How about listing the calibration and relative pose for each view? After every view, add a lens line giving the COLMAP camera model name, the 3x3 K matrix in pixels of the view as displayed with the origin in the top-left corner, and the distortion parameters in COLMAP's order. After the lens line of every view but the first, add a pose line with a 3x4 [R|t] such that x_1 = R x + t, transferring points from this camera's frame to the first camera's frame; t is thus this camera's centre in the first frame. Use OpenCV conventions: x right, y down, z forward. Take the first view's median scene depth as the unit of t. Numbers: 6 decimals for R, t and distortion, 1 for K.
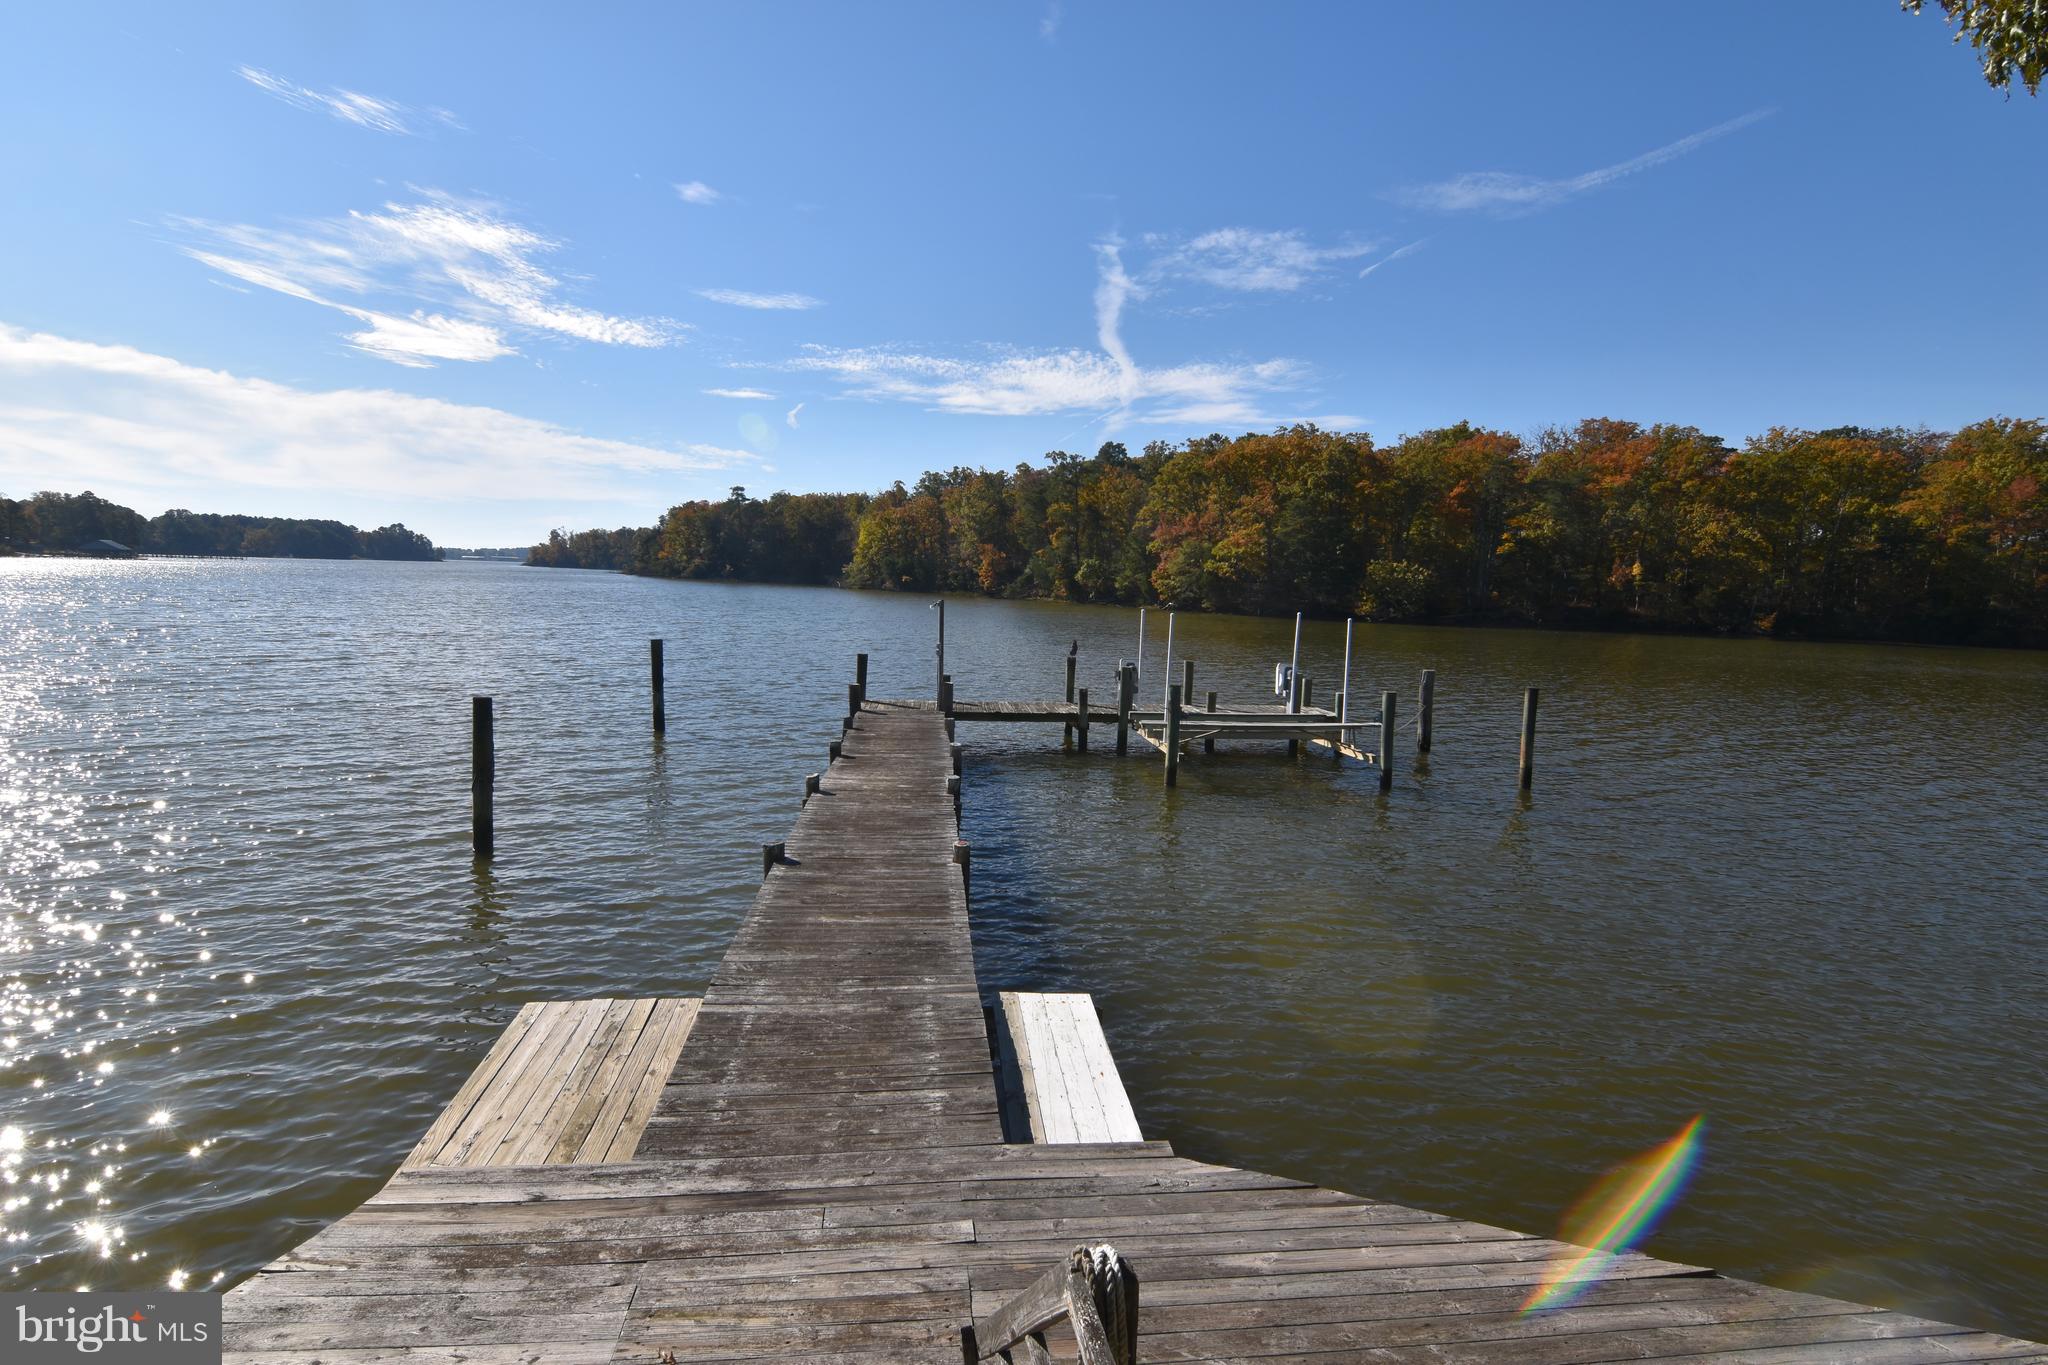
lens RADIAL K [[1007.9, 0, 1024.0], [0, 1007.9, 682.5], [0, 0, 1]] dist [-0.104096, 0.000449]
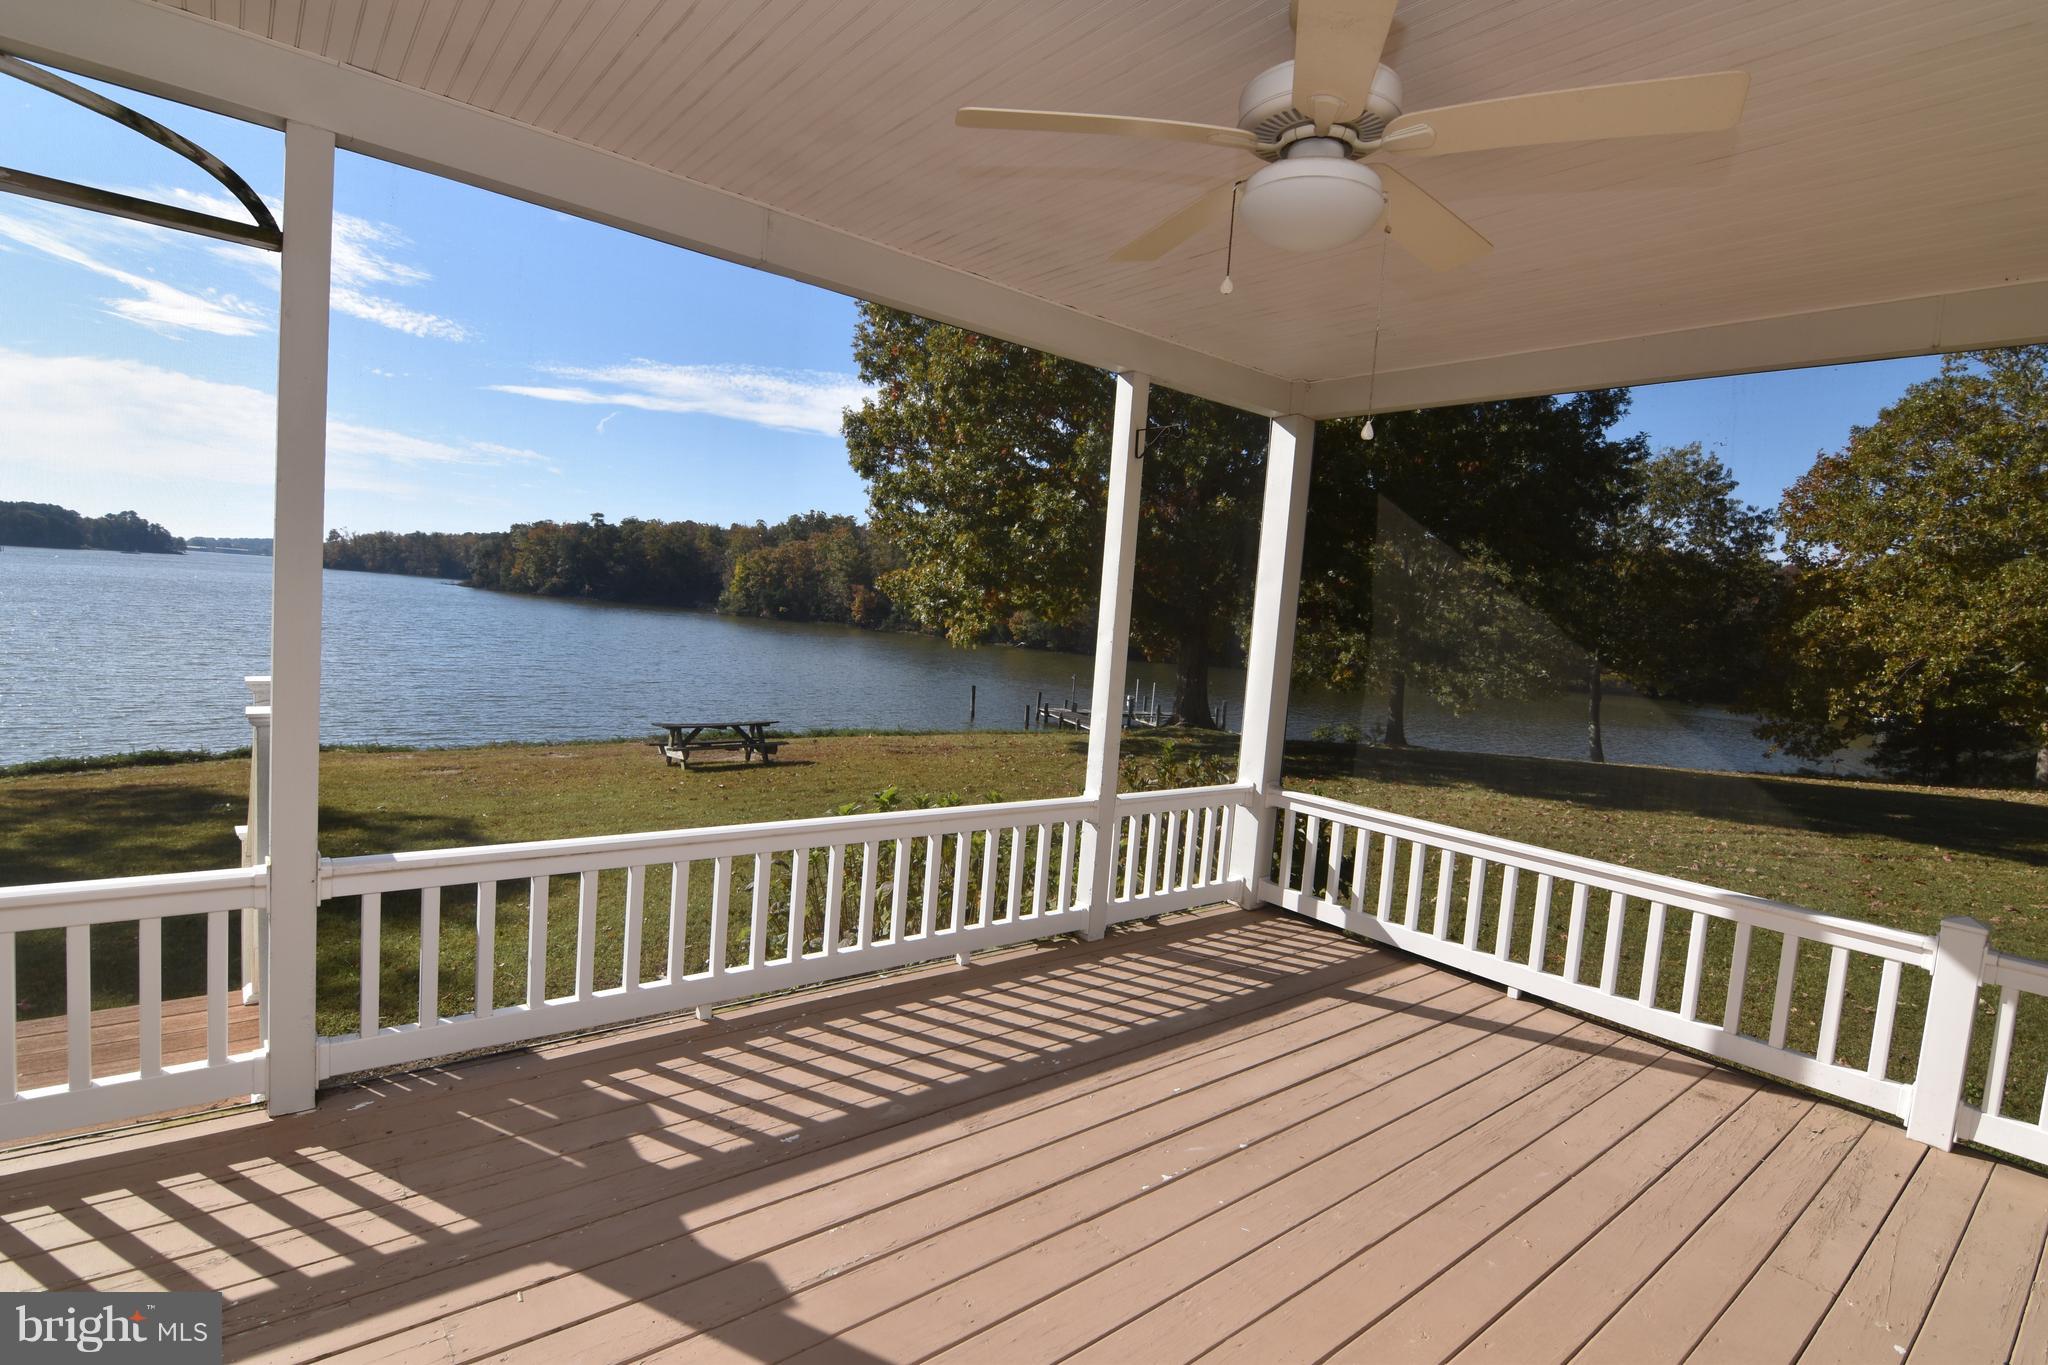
lens RADIAL K [[994.7, 0, 1029.1], [0, 994.7, 682.6], [0, 0, 1]] dist [0.002686, -0.013382]
pose [[0.977060, 0.016858, 0.212294, -0.050506], [-0.013331, 0.999748, -0.018035, -0.000637], [-0.212545, 0.014791, 0.977039, -0.119916]]
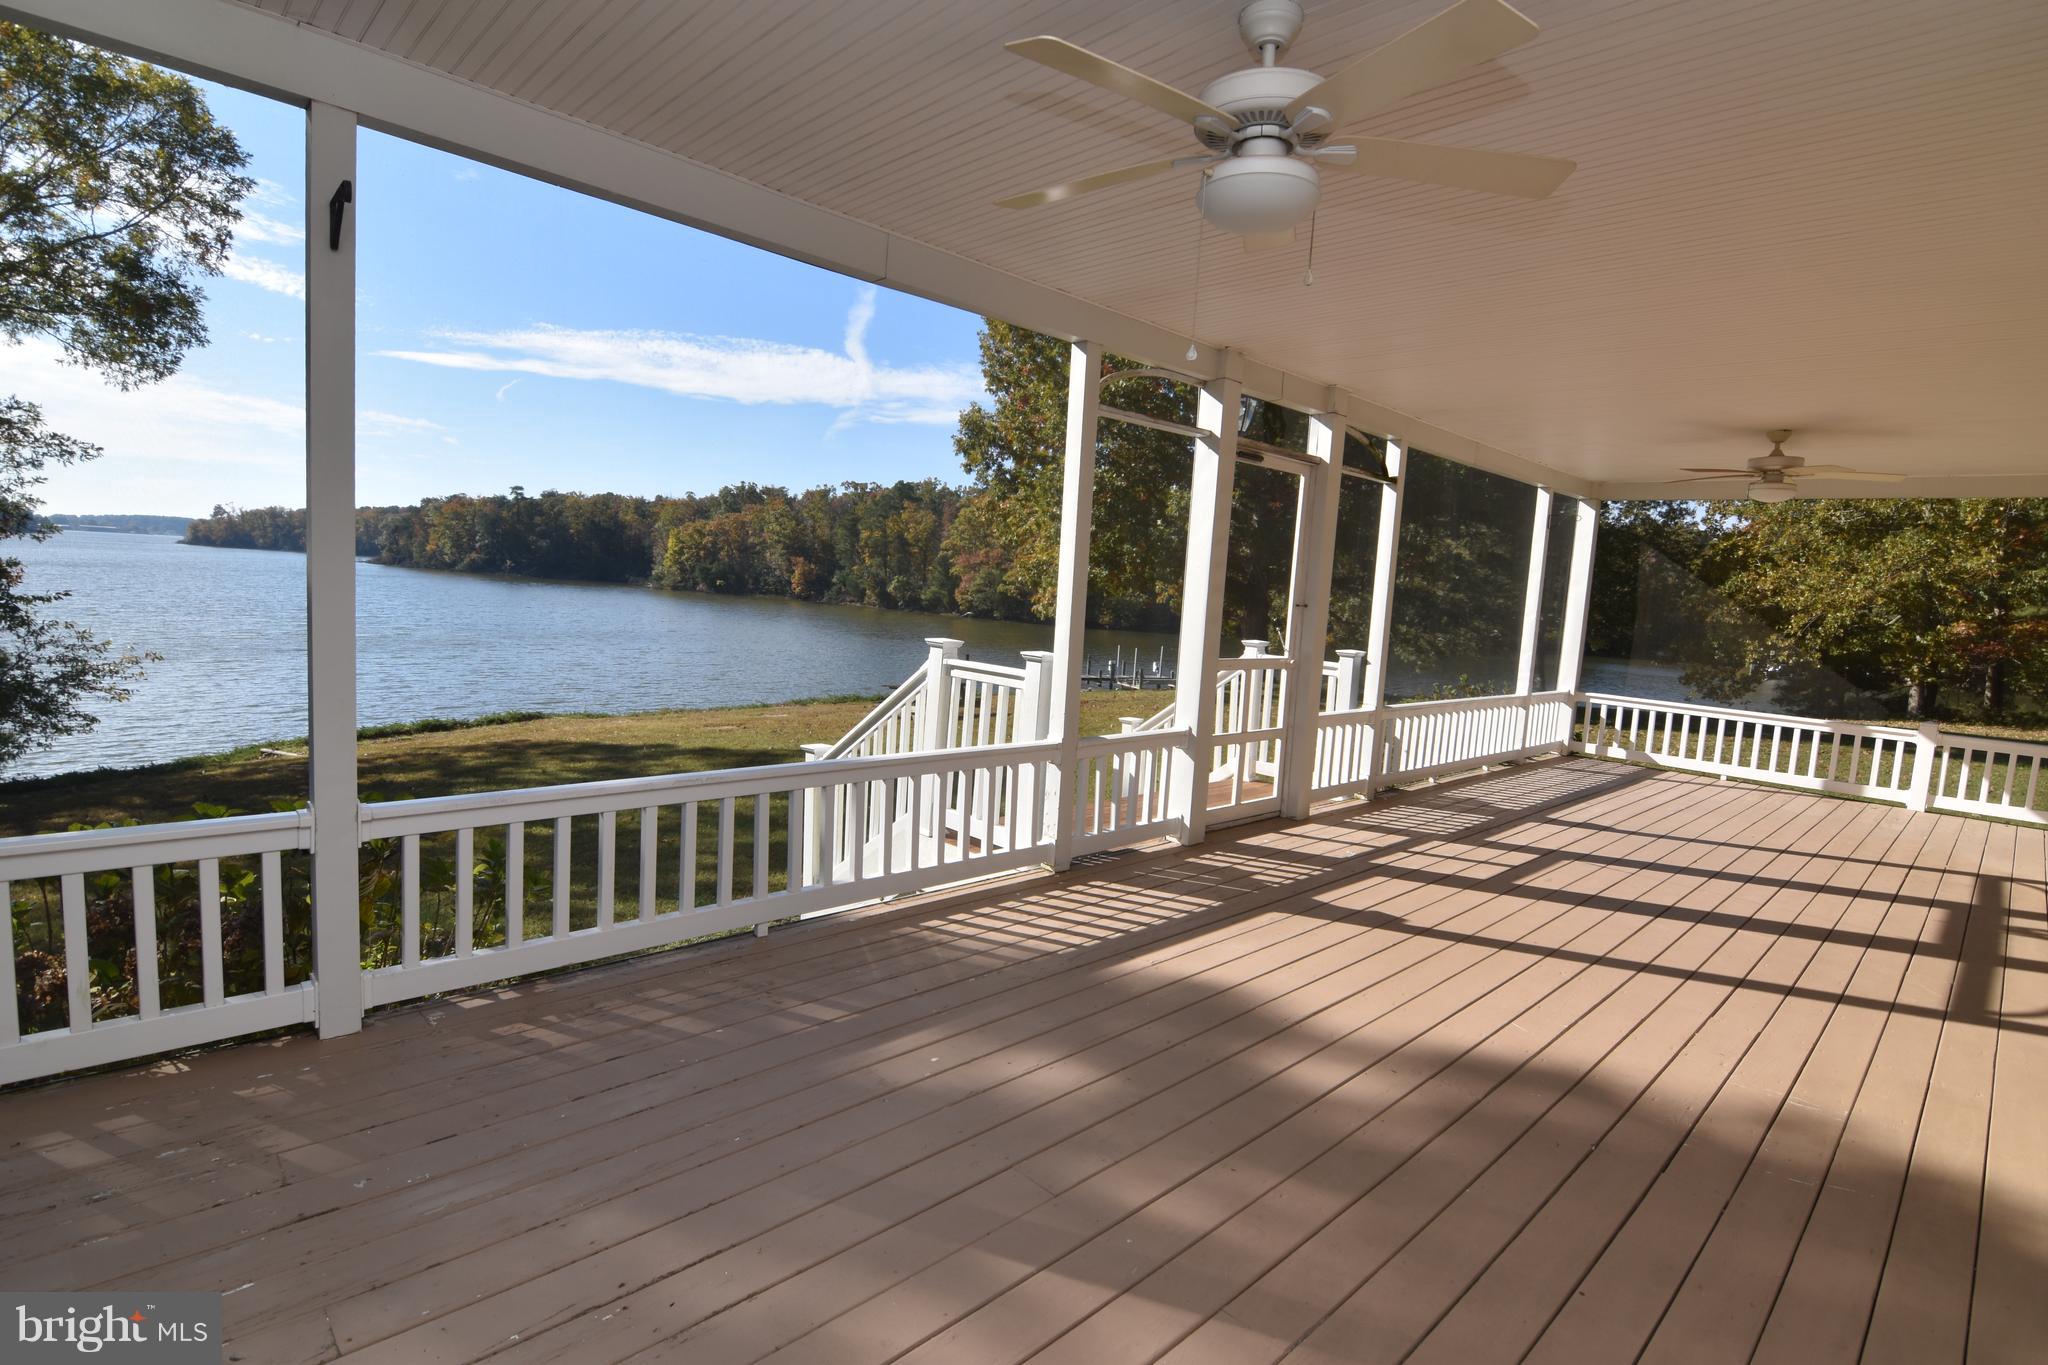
lens RADIAL K [[993.5, 0, 1032.4], [0, 993.5, 676.1], [0, 0, 1]] dist [0.011794, -0.023420]
pose [[0.957236, -0.009770, 0.289143, -0.064946], [0.008228, 0.999945, 0.006549, -0.000209], [-0.289191, -0.003890, 0.957263, -0.127846]]
